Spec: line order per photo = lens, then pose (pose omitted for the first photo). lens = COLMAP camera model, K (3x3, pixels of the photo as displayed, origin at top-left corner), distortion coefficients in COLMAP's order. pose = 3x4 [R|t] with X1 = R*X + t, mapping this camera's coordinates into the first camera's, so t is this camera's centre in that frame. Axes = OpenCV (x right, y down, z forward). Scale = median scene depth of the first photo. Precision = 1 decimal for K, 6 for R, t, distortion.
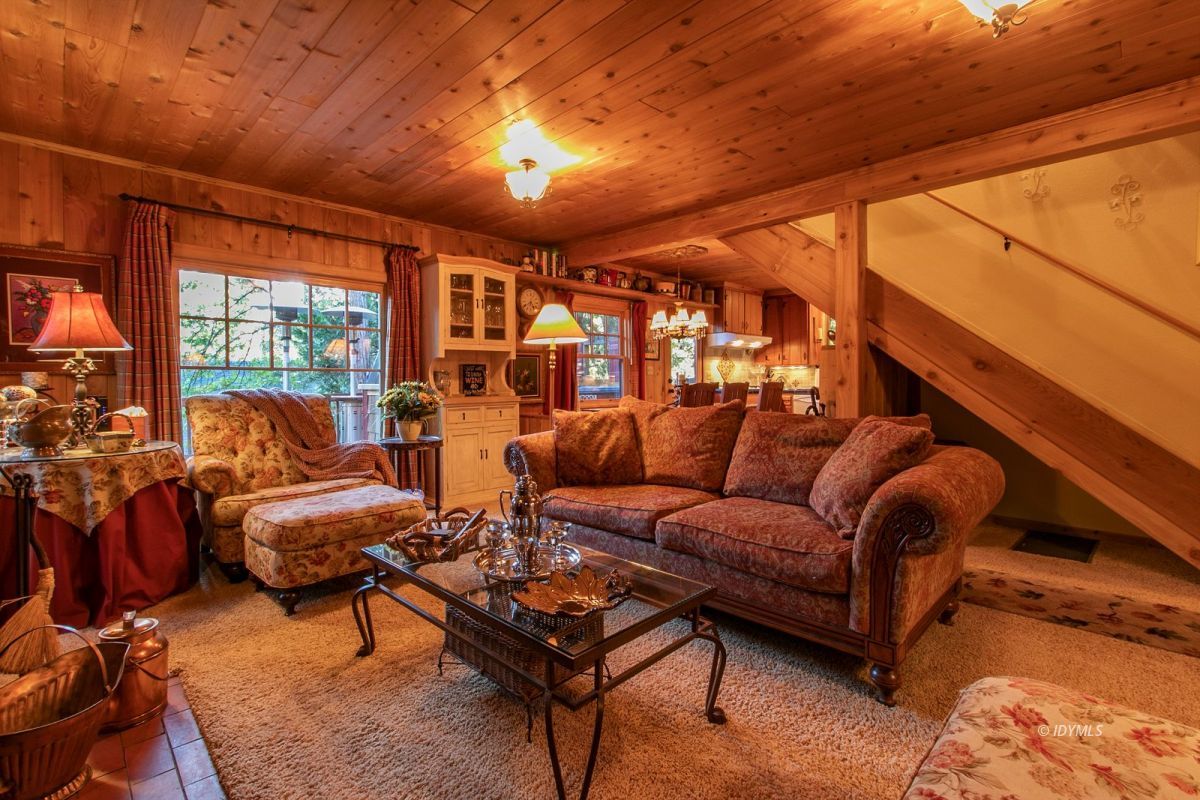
lens RADIAL K [[585.7, 0, 573.6], [0, 585.7, 384.5], [0, 0, 1]] dist [0.001299, -0.000496]
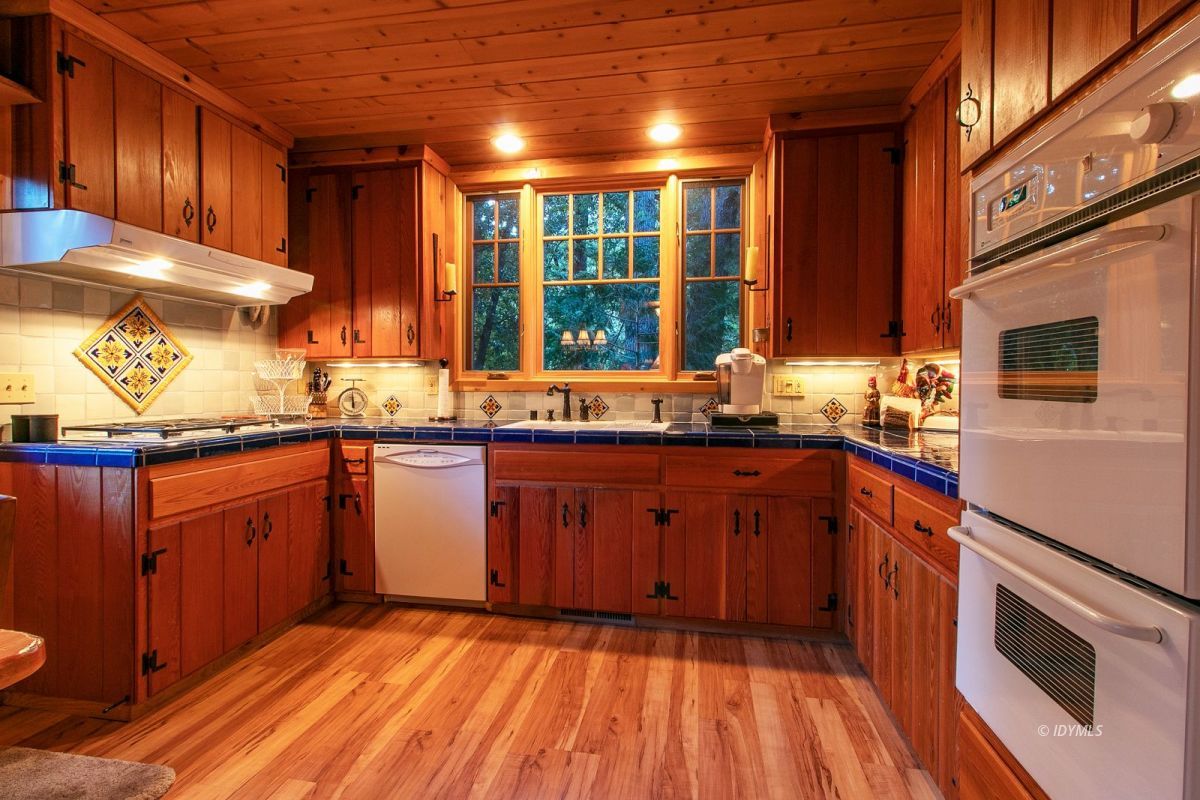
lens RADIAL K [[557.0, 0, 613.4], [0, 557.0, 388.0], [0, 0, 1]] dist [0.002198, 0.000261]
pose [[0.793299, -0.000854, 0.608831, 0.306051], [-0.002195, 0.999989, 0.004264, -0.017680], [-0.608828, -0.004719, 0.793288, 0.698364]]
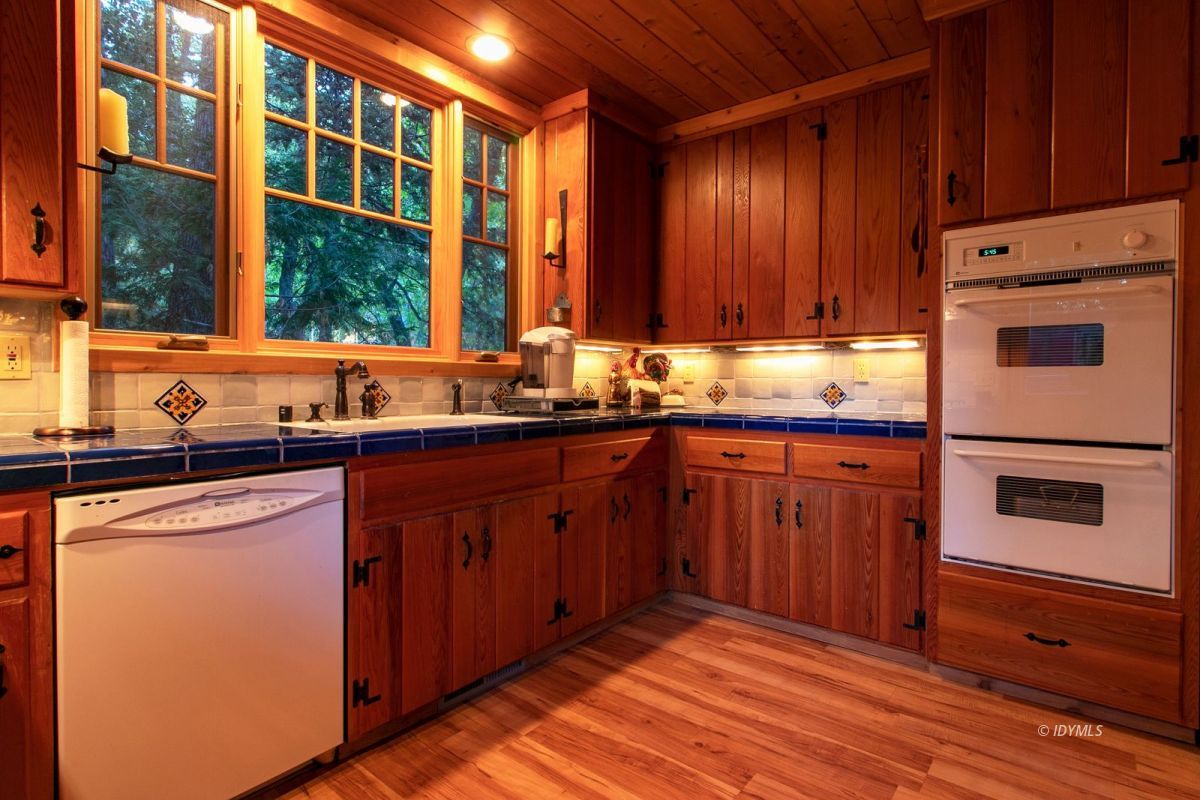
lens RADIAL K [[601.6, 0, 590.2], [0, 601.6, 387.3], [0, 0, 1]] dist [0.004329, 0.000299]
pose [[-0.139975, -0.005330, 0.990141, 0.237967], [0.003056, 0.999978, 0.005815, -0.008679], [-0.990150, 0.003840, -0.139956, 0.952980]]
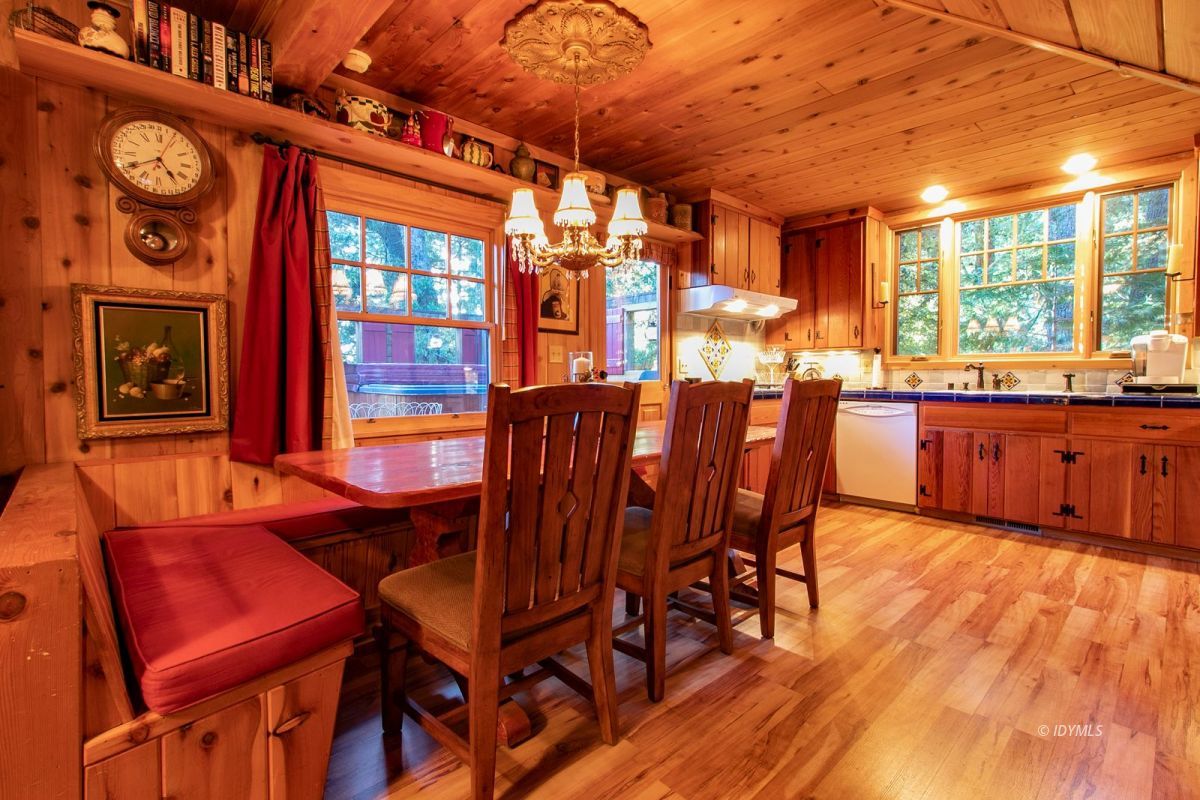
lens RADIAL K [[569.2, 0, 580.3], [0, 569.2, 389.8], [0, 0, 1]] dist [0.004046, -0.000112]
pose [[0.999924, 0.004163, -0.011641, 0.148576], [-0.003926, 0.999786, 0.020301, -0.003312], [0.011723, -0.020254, 0.999726, 0.488152]]
